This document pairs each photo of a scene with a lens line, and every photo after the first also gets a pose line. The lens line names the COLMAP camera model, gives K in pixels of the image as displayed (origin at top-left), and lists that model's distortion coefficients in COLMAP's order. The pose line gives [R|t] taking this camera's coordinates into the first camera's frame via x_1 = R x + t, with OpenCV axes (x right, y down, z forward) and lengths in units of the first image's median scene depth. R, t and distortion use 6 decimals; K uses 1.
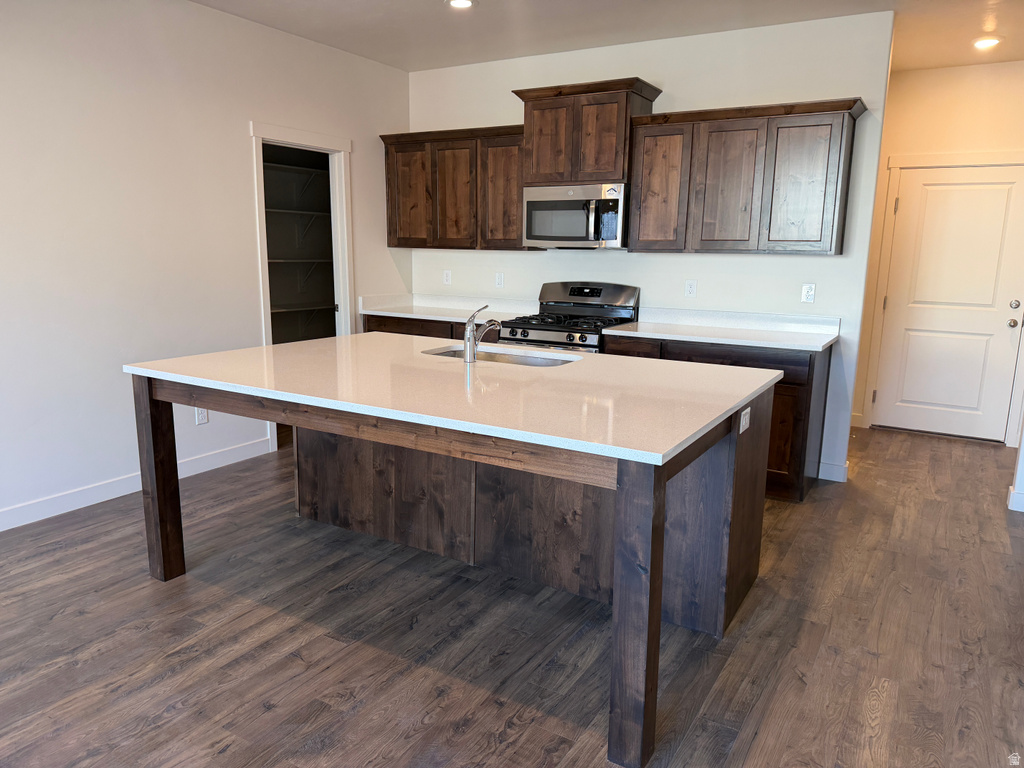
lens RADIAL K [[718.1, 0, 512.0], [0, 718.1, 384.0], [0, 0, 1]] dist [0.078666, -0.095516]
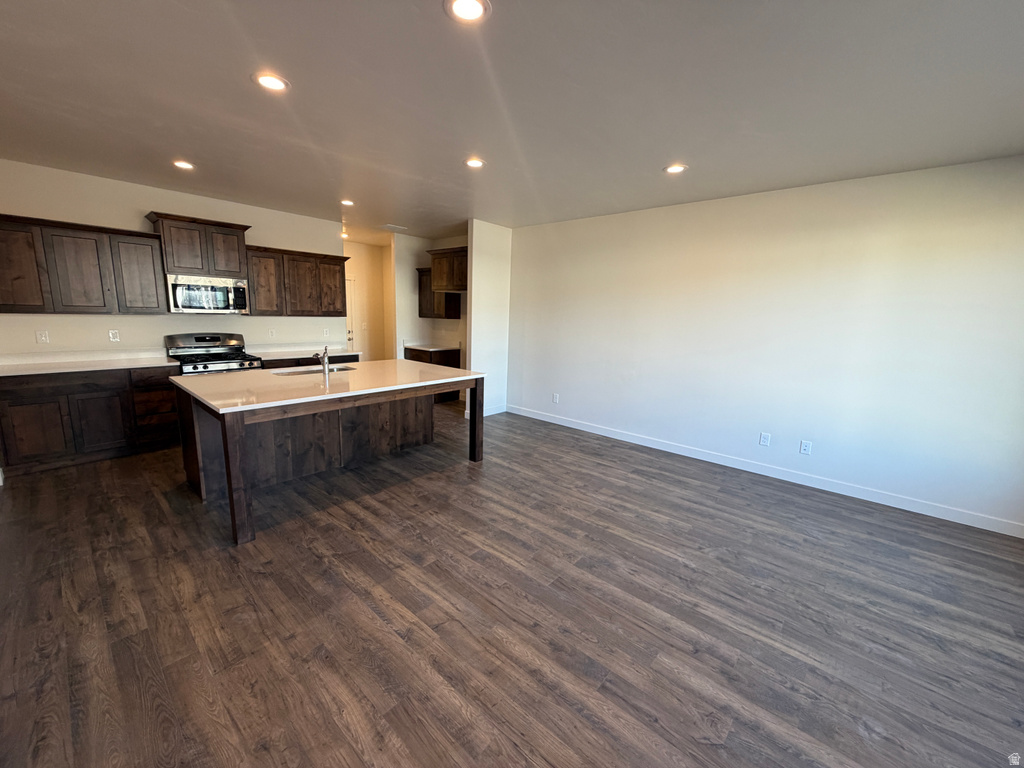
lens RADIAL K [[406.6, 0, 512.0], [0, 406.6, 384.0], [0, 0, 1]] dist [0.000546, 0.000085]
pose [[0.171312, -0.182895, 0.968092, -1.140600], [0.153226, 0.975607, 0.157200, -0.108480], [-0.973229, 0.121407, 0.195157, 0.237743]]
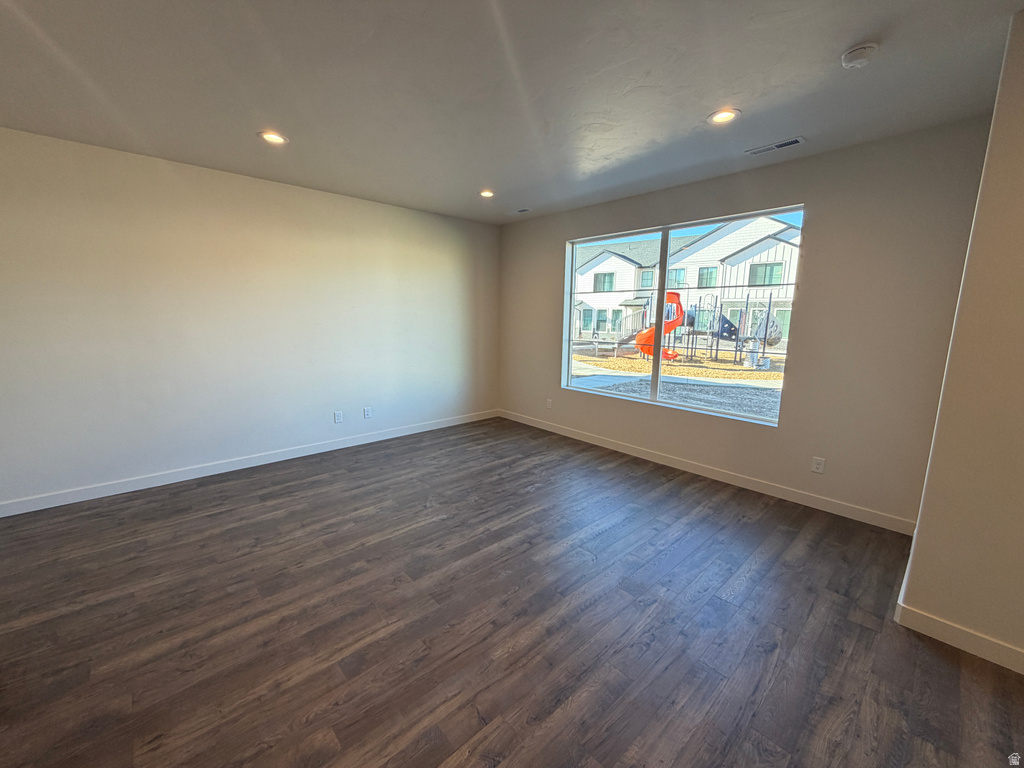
lens RADIAL K [[406.6, 0, 512.0], [0, 406.6, 384.0], [0, 0, 1]] dist [0.000546, 0.000085]
pose [[-0.959519, -0.075477, 0.271341, -0.740056], [0.023283, 0.938867, 0.343491, -0.203051], [-0.280679, 0.335904, -0.899104, 0.831221]]
